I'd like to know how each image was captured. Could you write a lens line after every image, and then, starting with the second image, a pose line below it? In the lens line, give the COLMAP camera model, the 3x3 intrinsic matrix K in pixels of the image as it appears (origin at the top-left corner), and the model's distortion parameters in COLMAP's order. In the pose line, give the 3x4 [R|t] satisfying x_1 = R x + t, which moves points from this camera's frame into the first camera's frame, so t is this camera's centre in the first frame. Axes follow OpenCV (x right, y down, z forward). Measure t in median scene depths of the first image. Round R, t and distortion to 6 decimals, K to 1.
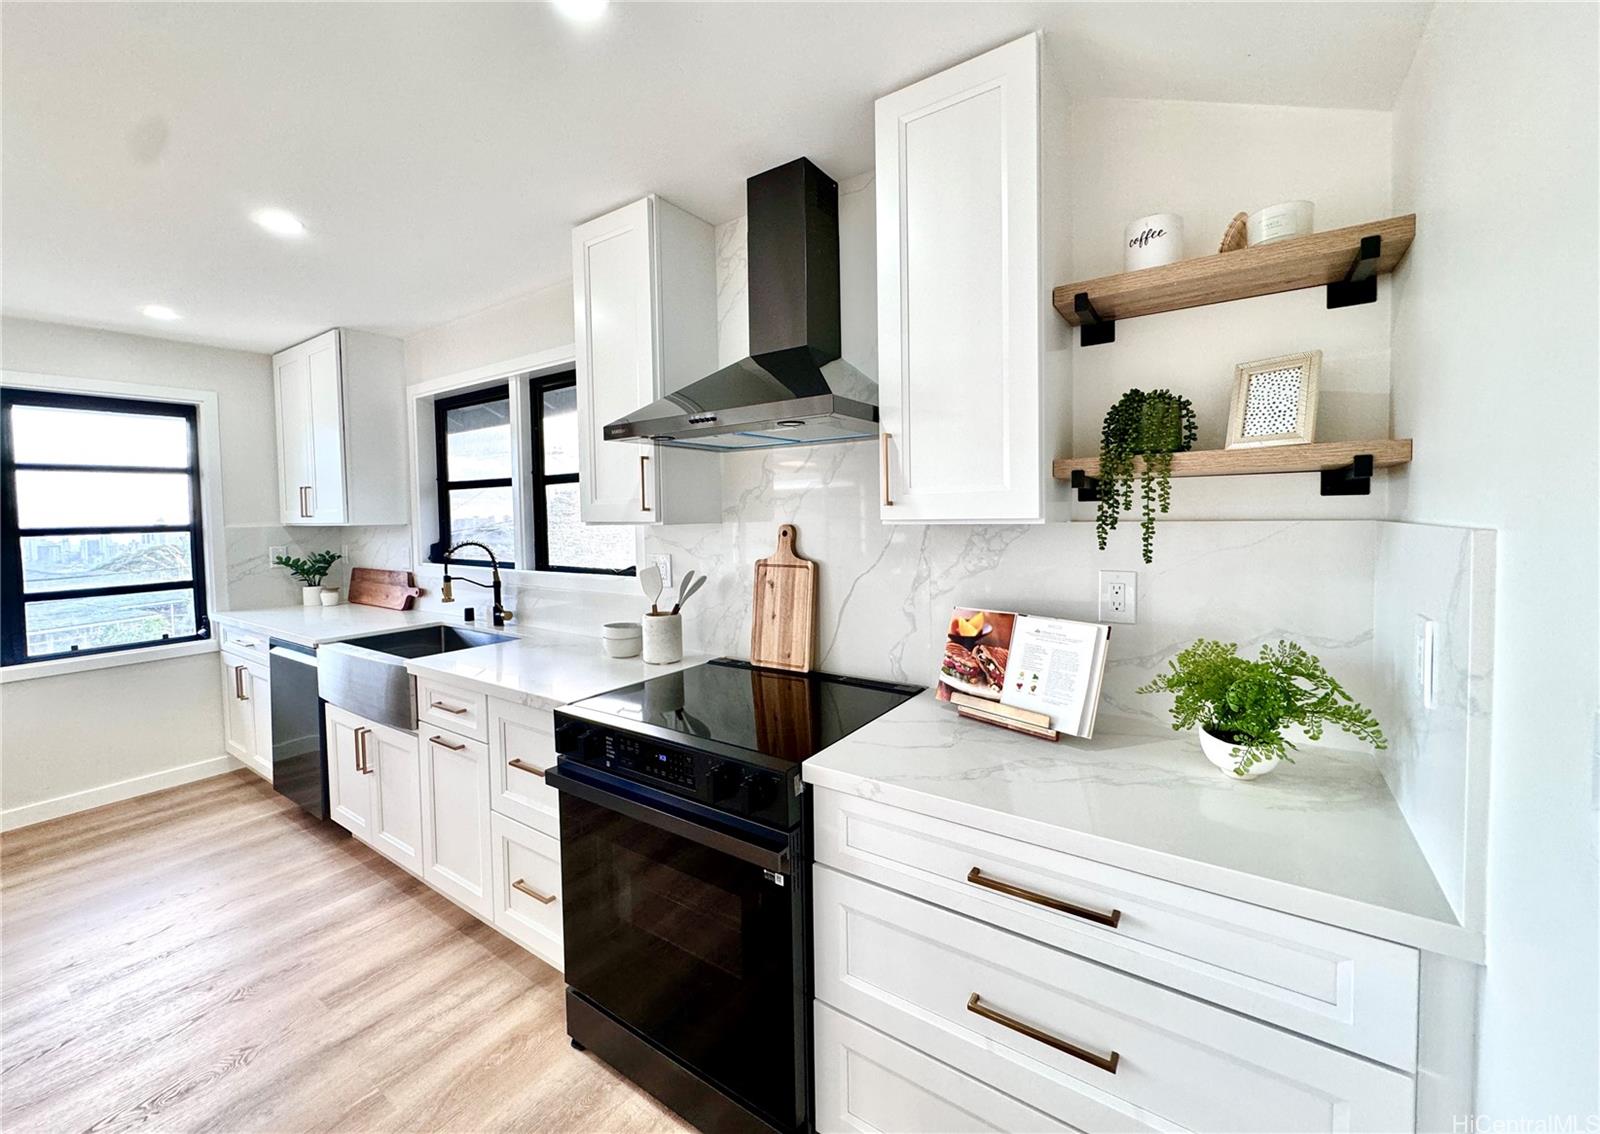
lens RADIAL K [[654.5, 0, 765.4], [0, 654.5, 540.3], [0, 0, 1]] dist [-0.011339, -0.000468]
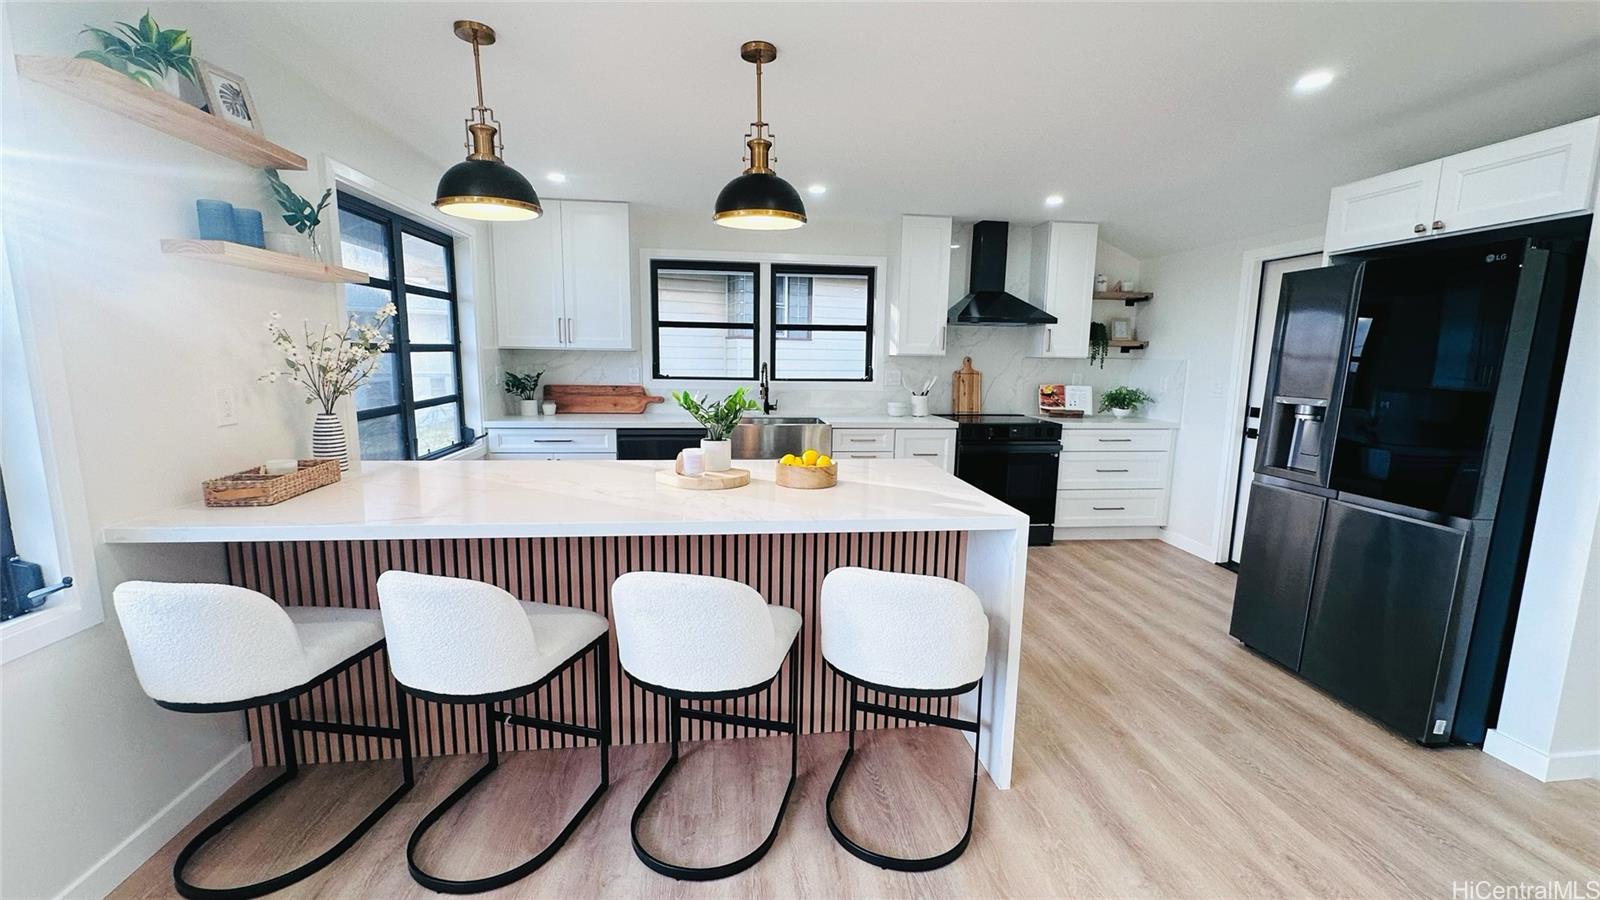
lens RADIAL K [[637.5, 0, 811.4], [0, 637.5, 449.0], [0, 0, 1]] dist [-0.004075, 0.000574]
pose [[0.750123, -0.071846, 0.657383, -2.630632], [-0.001254, 0.993924, 0.110058, 0.074990], [-0.661297, -0.083381, 0.745476, -0.587963]]
